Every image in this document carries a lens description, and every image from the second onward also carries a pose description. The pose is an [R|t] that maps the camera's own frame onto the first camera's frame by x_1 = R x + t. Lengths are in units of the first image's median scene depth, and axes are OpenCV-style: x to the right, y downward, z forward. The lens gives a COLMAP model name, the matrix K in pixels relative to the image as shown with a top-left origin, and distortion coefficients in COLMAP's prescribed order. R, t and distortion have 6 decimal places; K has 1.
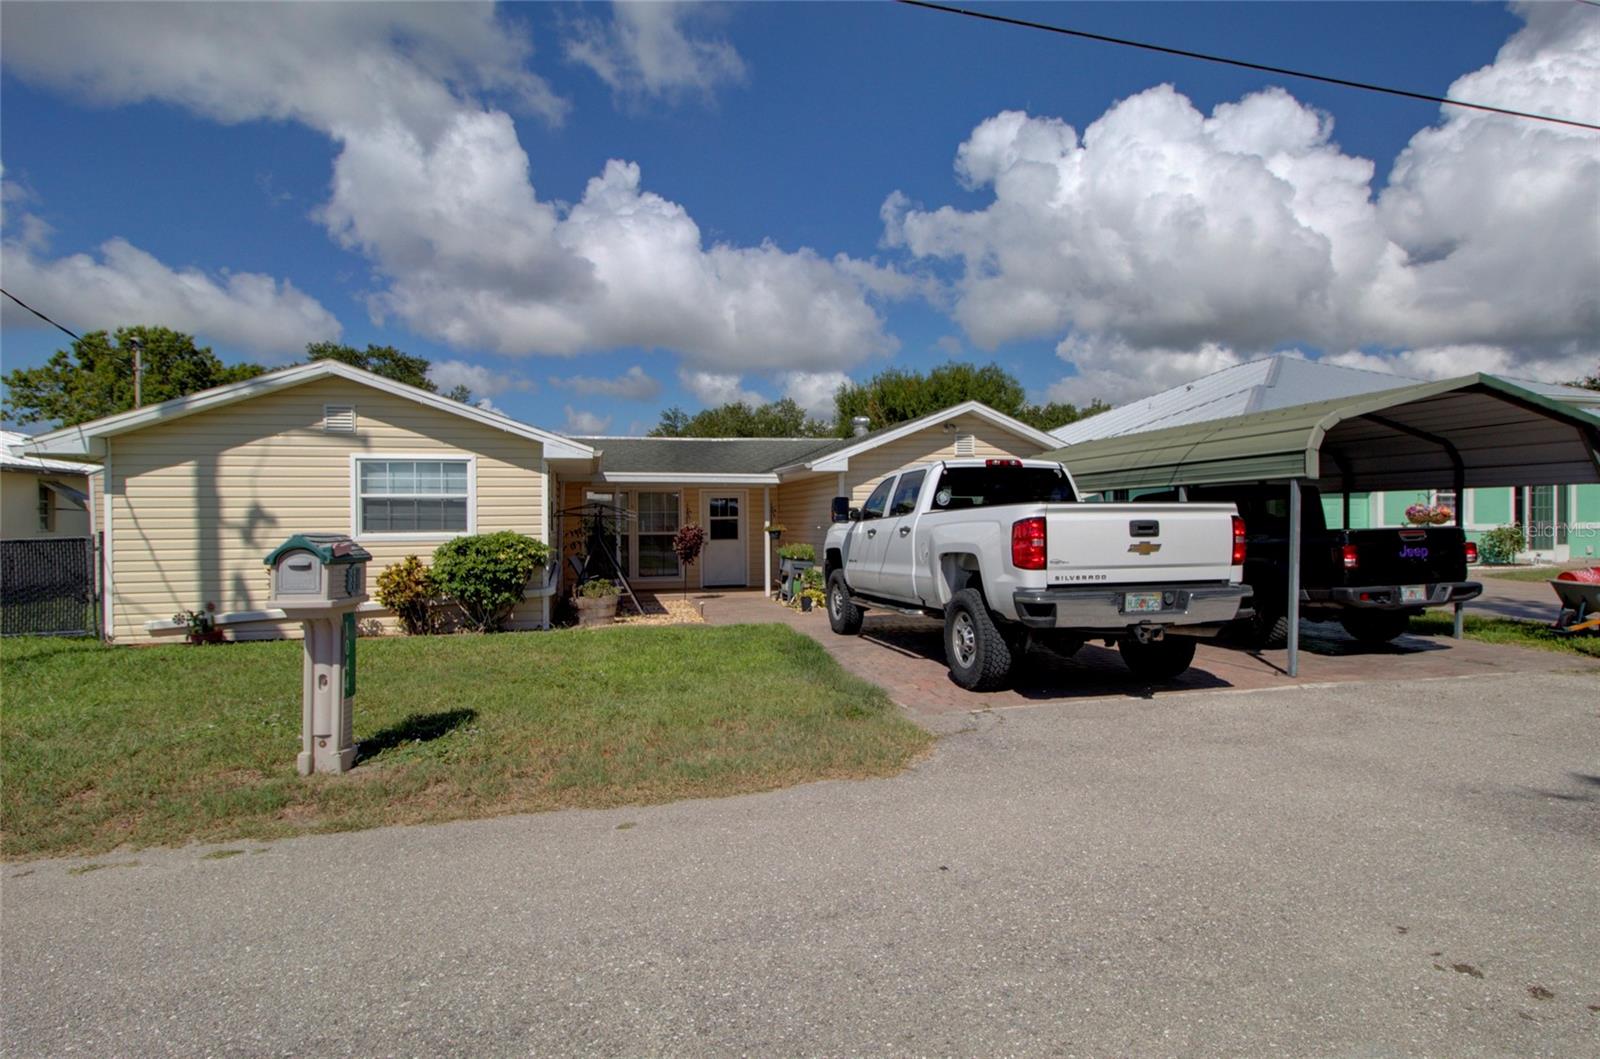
lens RADIAL K [[845.5, 0, 819.6], [0, 845.5, 513.5], [0, 0, 1]] dist [0.002928, -0.000092]
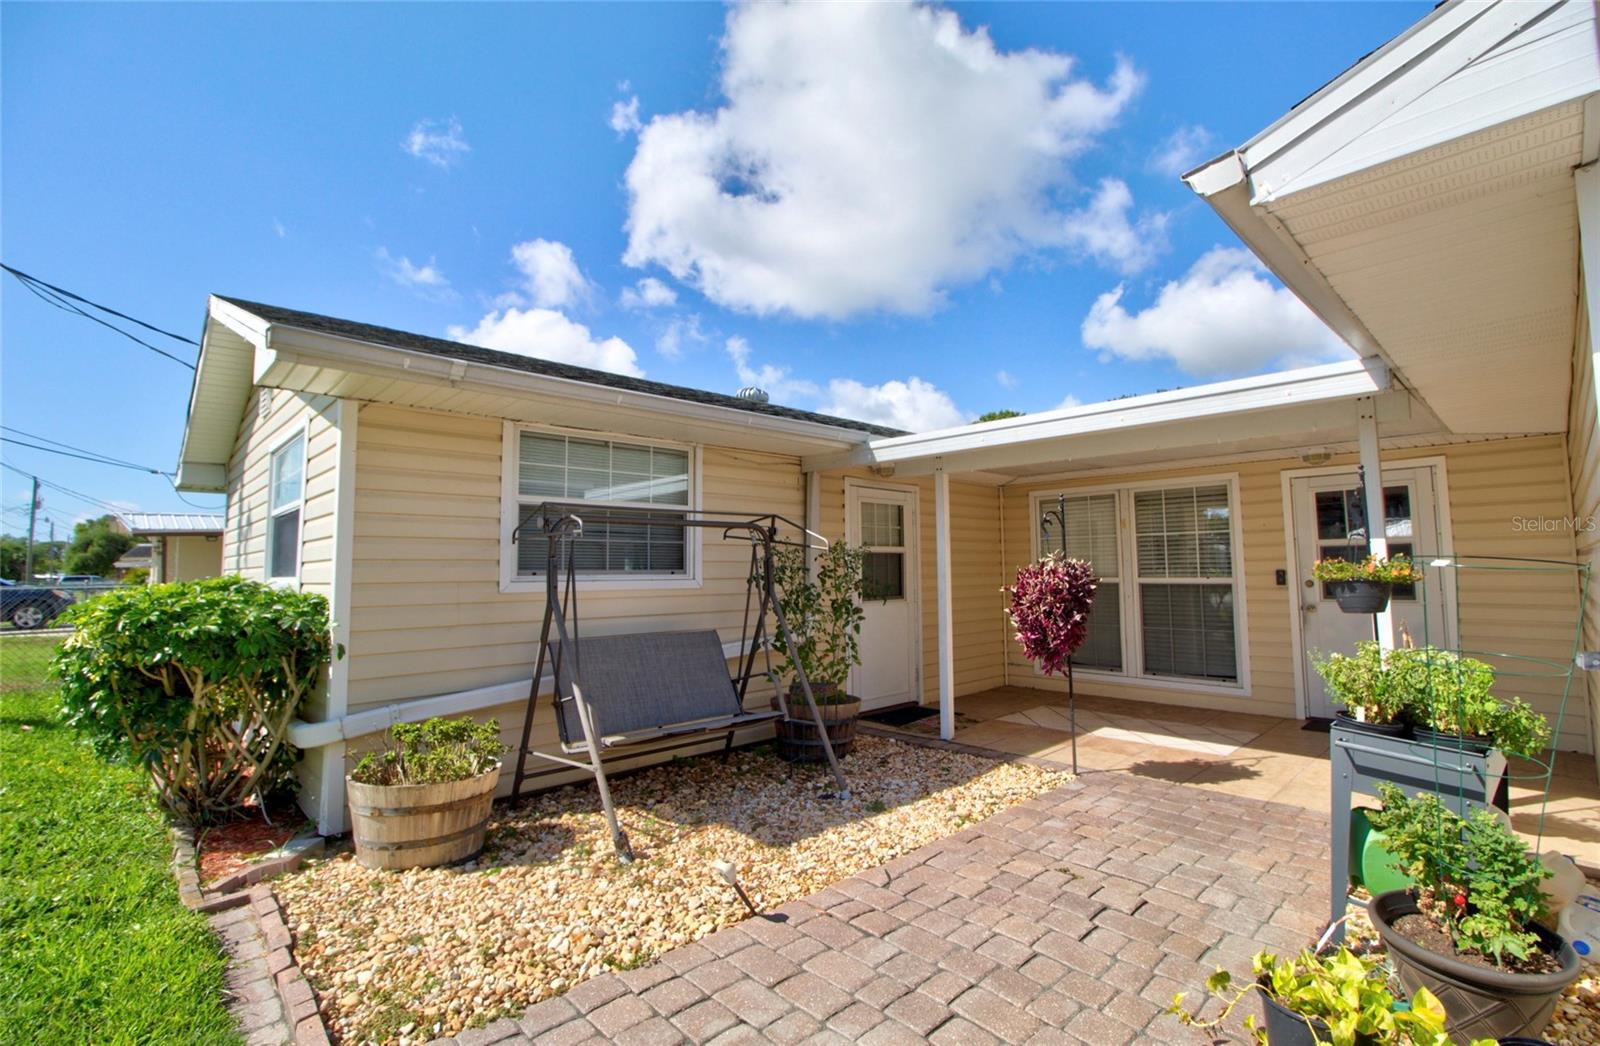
lens RADIAL K [[724.5, 0, 821.7], [0, 724.5, 518.2], [0, 0, 1]] dist [0.004748, 0.001785]
pose [[0.498751, -0.062316, -0.864502, 0.075147], [0.016426, 0.997913, -0.062456, 0.018408], [0.866590, 0.016950, 0.498733, 1.029748]]
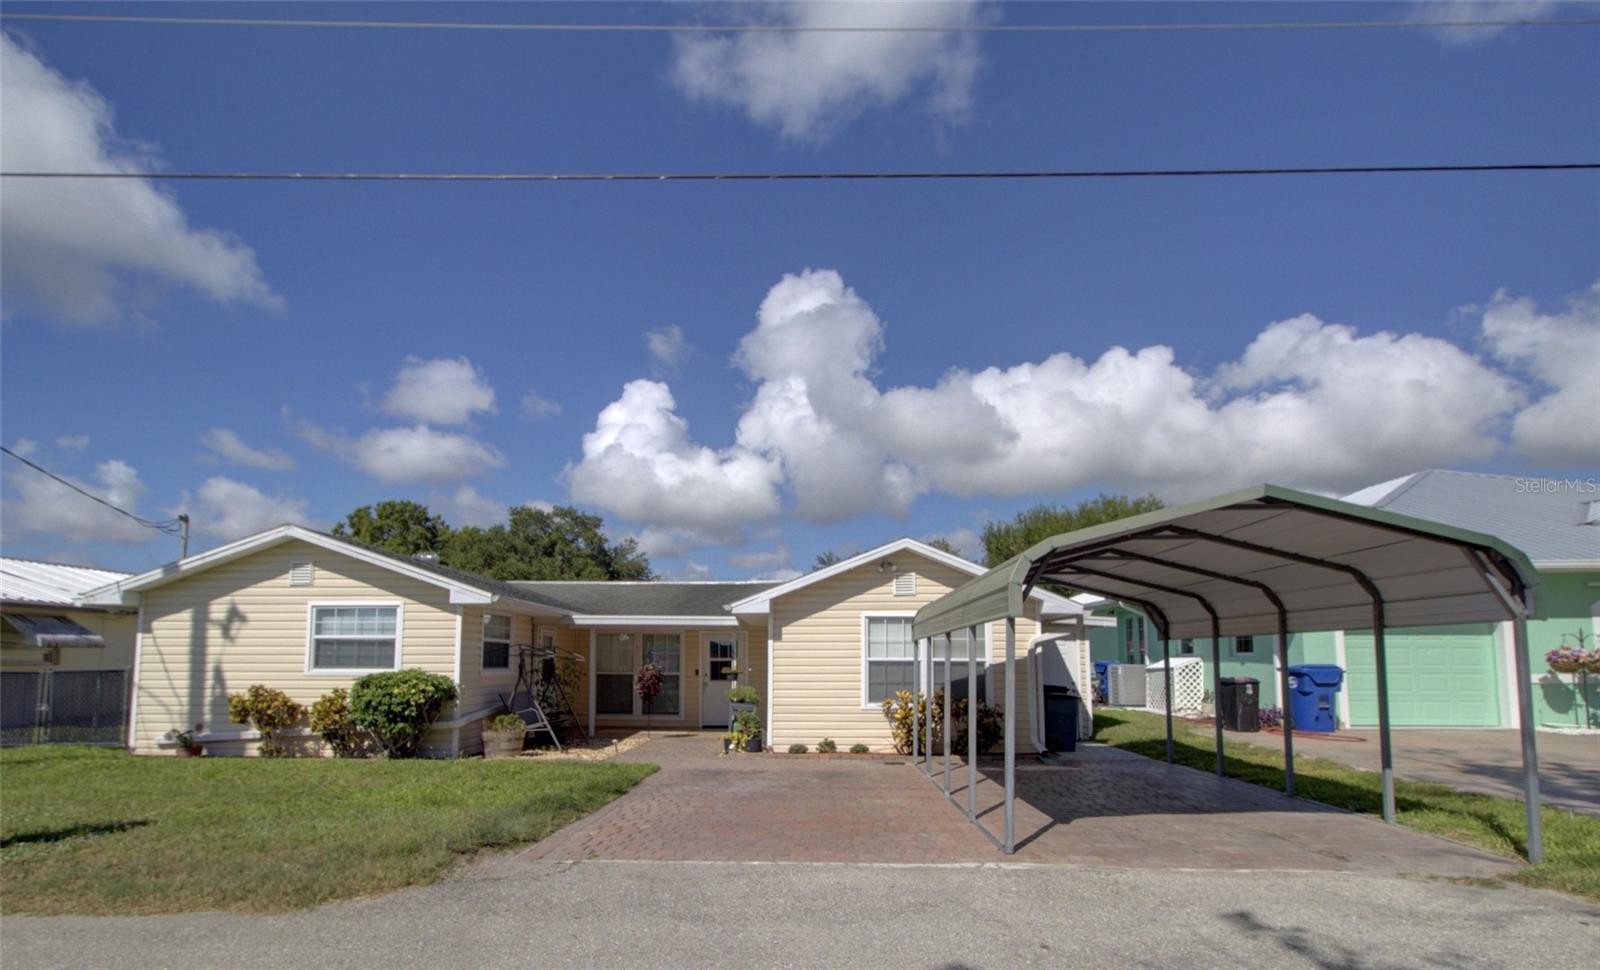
lens RADIAL K [[835.9, 0, 761.8], [0, 835.9, 584.4], [0, 0, 1]] dist [-0.017219, 0.002059]
pose [[0.953854, -0.018705, -0.299687, 0.384133], [-0.006735, 0.996474, -0.083633, -0.000946], [0.300194, 0.081792, 0.950365, 0.073520]]
